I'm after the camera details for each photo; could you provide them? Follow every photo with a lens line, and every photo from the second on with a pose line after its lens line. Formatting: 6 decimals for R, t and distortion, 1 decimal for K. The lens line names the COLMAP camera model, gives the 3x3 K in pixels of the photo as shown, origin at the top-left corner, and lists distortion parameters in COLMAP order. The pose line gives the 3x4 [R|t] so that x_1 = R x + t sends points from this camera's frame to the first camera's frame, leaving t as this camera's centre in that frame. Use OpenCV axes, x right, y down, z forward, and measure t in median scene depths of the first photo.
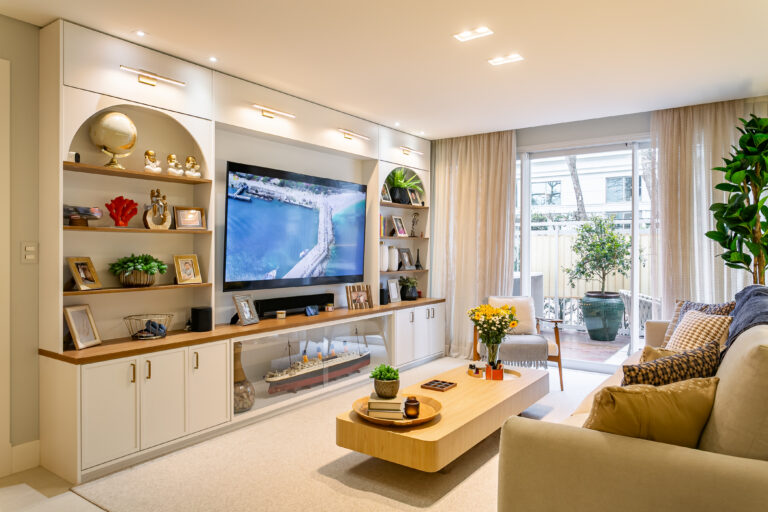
lens RADIAL K [[512.4, 0, 384.9], [0, 512.4, 251.4], [0, 0, 1]] dist [-0.002944, 0.000204]
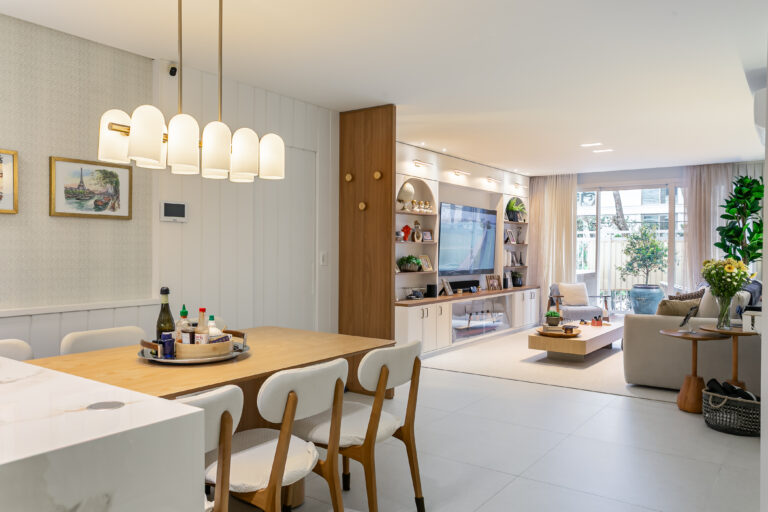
lens RADIAL K [[591.8, 0, 378.0], [0, 591.8, 257.9], [0, 0, 1]] dist [0.012535, -0.008722]
pose [[0.999991, 0.003799, -0.001908, -0.486923], [-0.003781, 0.999949, 0.009398, -0.002891], [0.001944, -0.009391, 0.999954, -0.976936]]
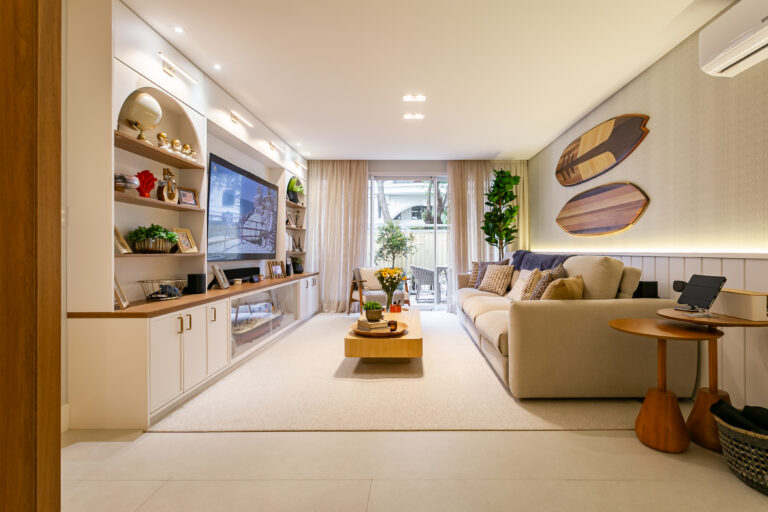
lens RADIAL K [[374.5, 0, 402.5], [0, 374.5, 252.9], [0, 0, 1]] dist [-0.004117, -0.000967]
pose [[0.820030, -0.004413, 0.572303, -0.412246], [0.005336, 0.999986, 0.000066, 0.057493], [-0.572295, 0.003000, 0.820042, 0.020473]]
